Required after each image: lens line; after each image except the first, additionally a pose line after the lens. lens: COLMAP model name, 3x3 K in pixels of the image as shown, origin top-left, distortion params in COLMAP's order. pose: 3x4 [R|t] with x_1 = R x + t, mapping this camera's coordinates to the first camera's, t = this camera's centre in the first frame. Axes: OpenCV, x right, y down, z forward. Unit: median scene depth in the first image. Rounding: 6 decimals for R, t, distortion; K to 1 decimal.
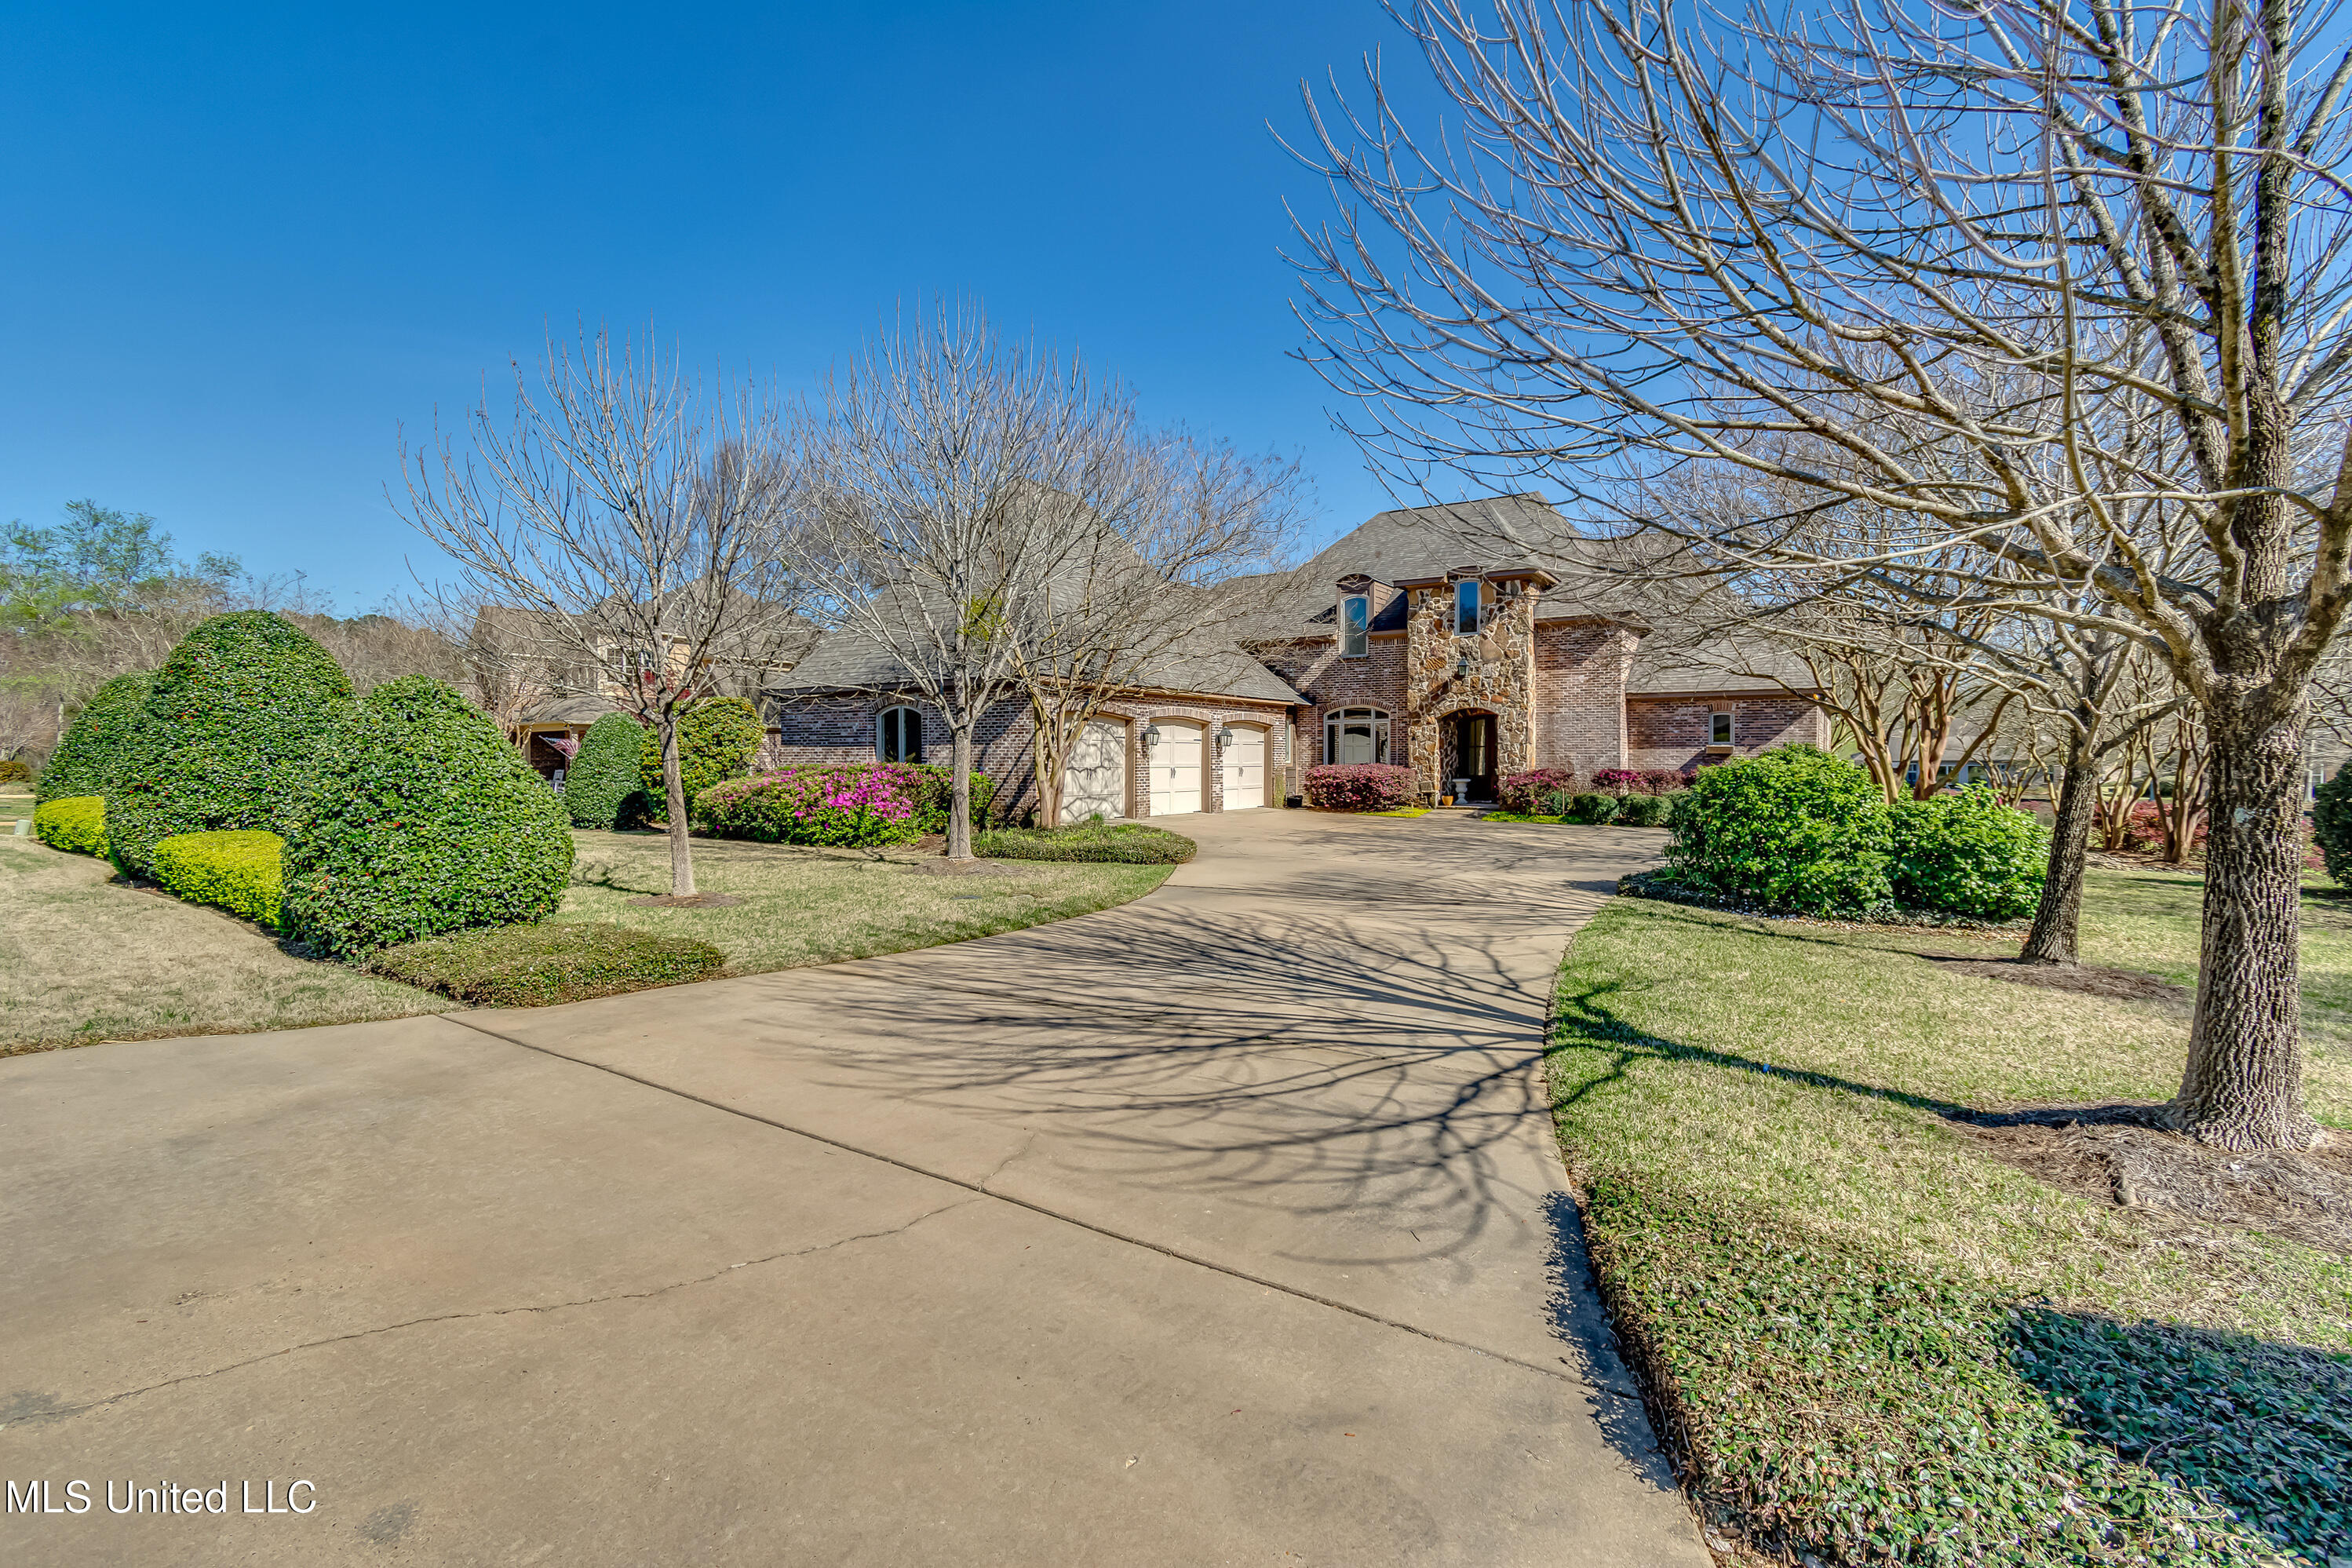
lens RADIAL K [[1044.1, 0, 1175.9], [0, 1044.1, 776.5], [0, 0, 1]] dist [0.002186, -0.000601]
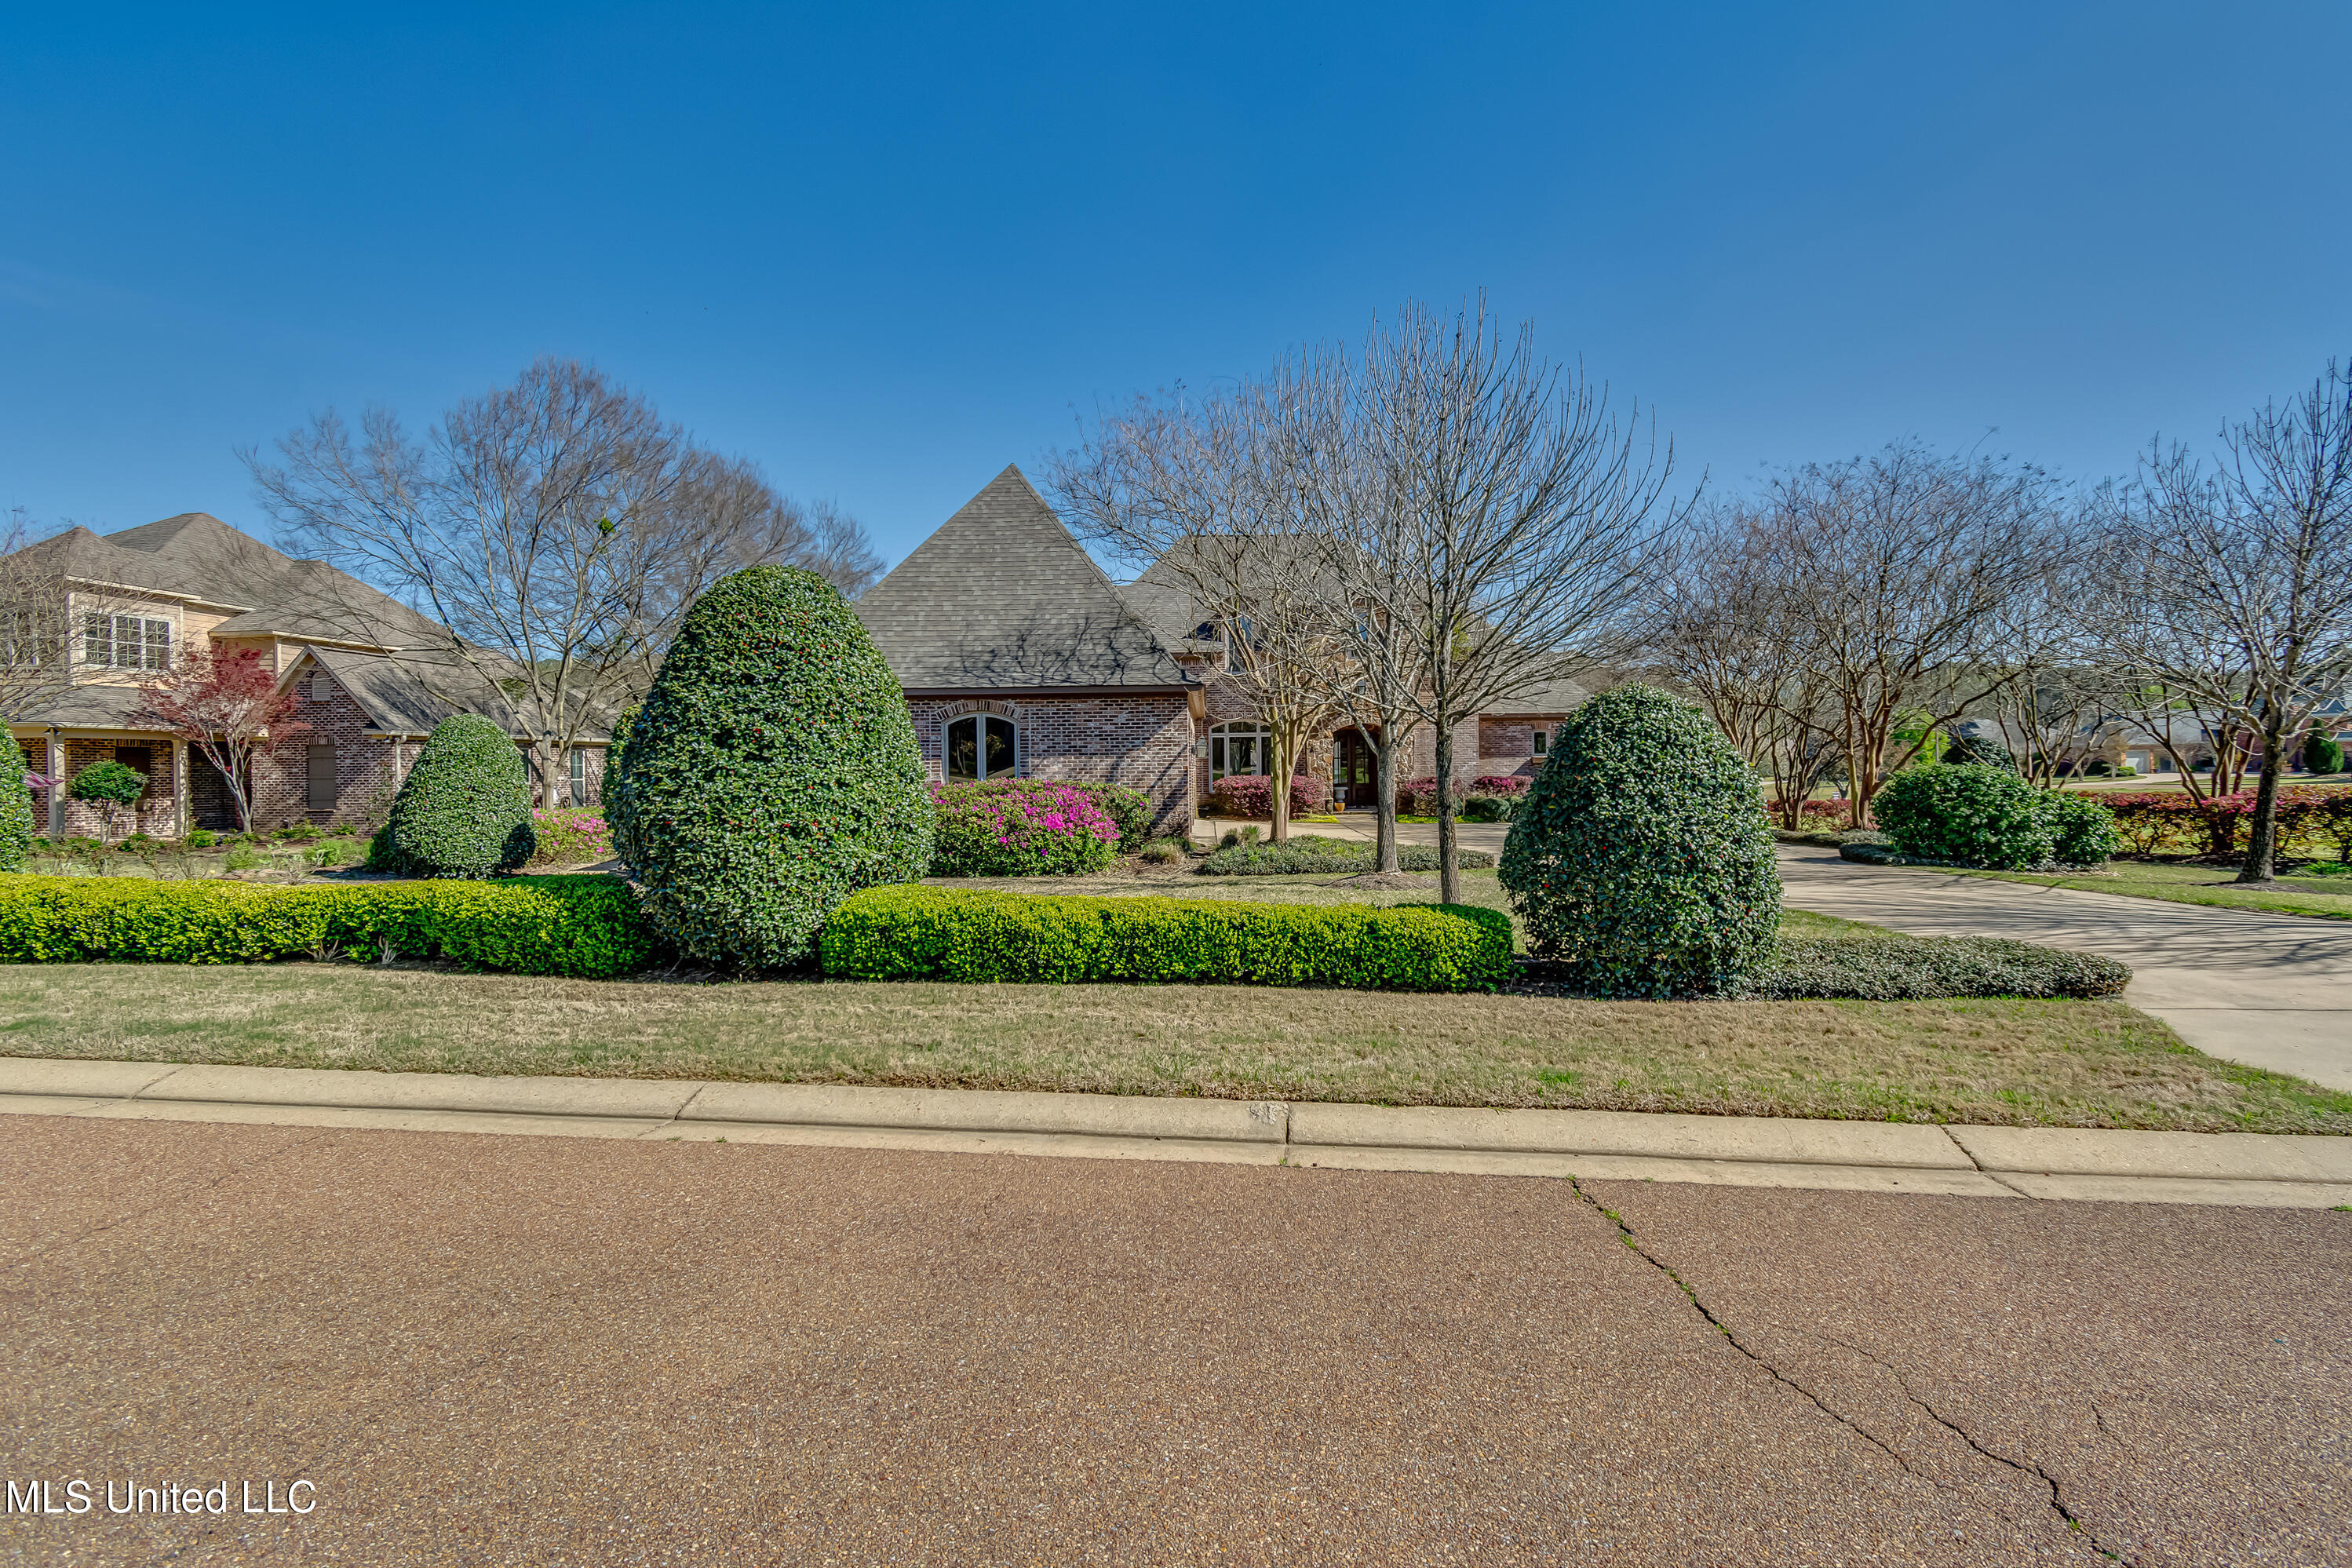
lens RADIAL K [[1044.1, 0, 1177.3], [0, 1044.1, 775.9], [0, 0, 1]] dist [0.002186, -0.000601]
pose [[0.851322, -0.013177, 0.524479, -0.490273], [0.019405, 0.999791, -0.006380, -0.006001], [-0.524285, 0.015609, 0.851400, 0.145128]]
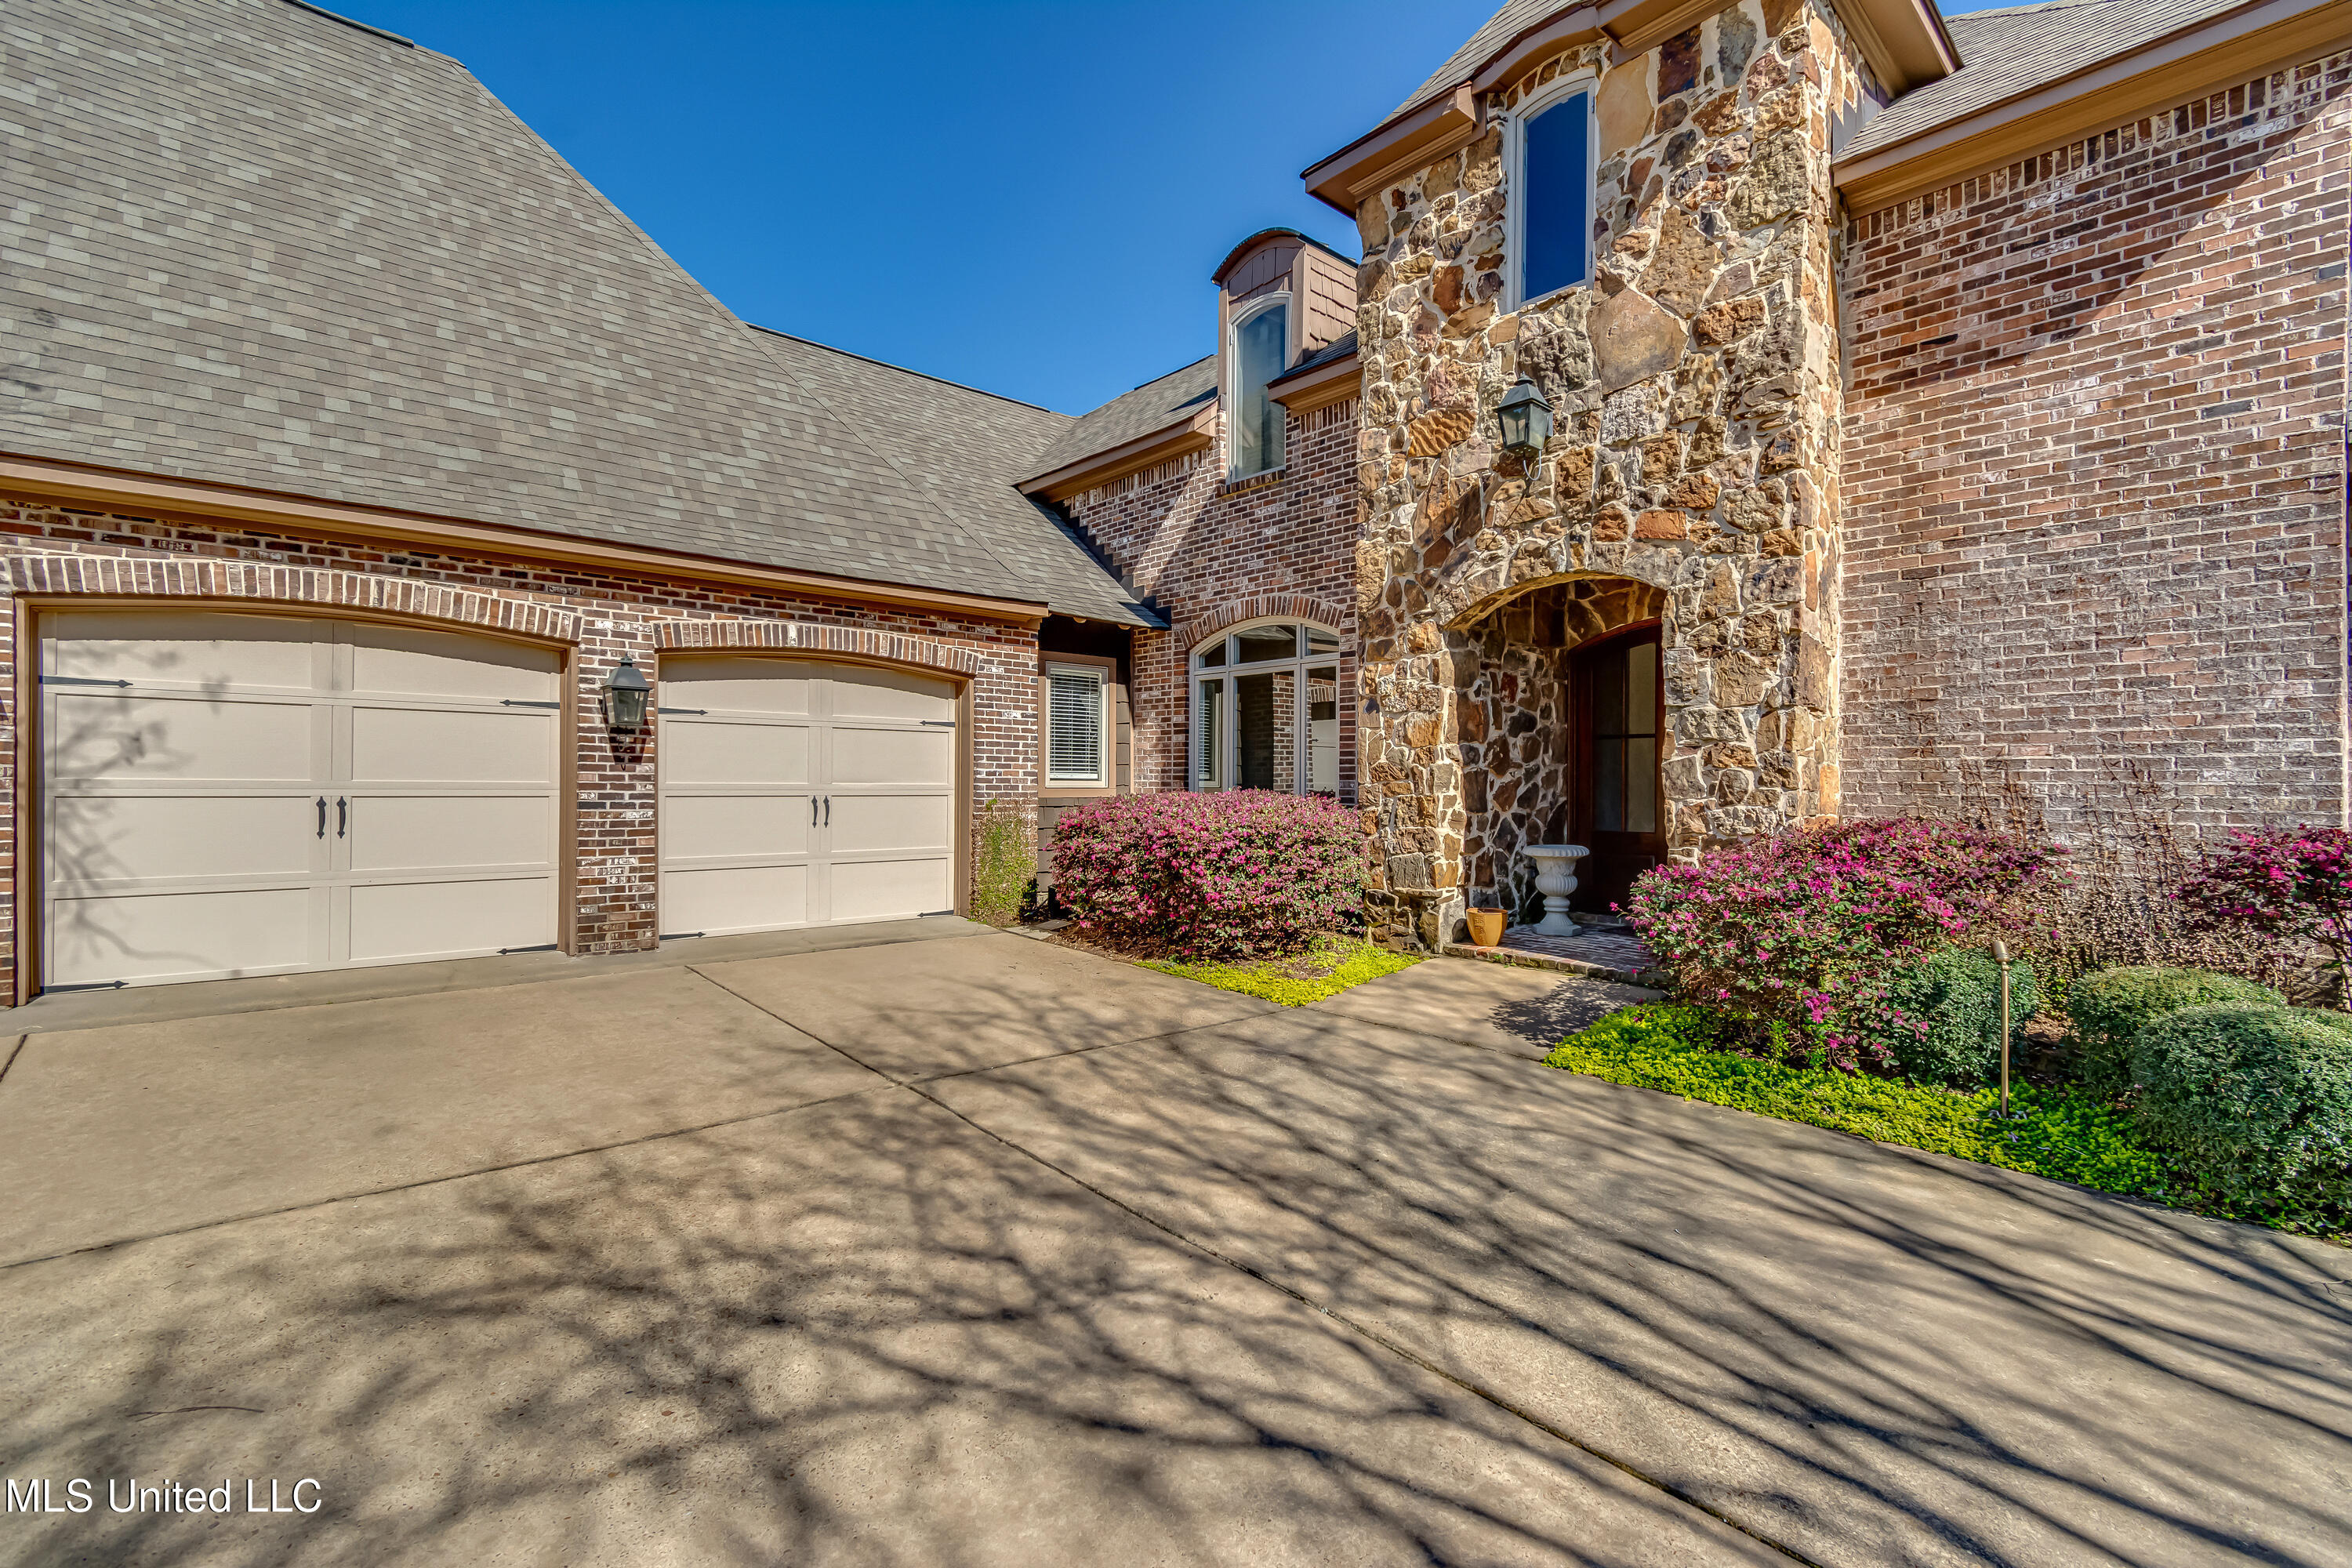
lens RADIAL K [[1044.1, 0, 1186.1], [0, 1044.1, 786.9], [0, 0, 1]] dist [0.002186, -0.000601]
pose [[0.967934, 0.007787, -0.251085, 0.261282], [-0.011610, 0.999838, -0.013748, -0.009363], [0.250937, 0.016222, 0.967867, 0.736961]]
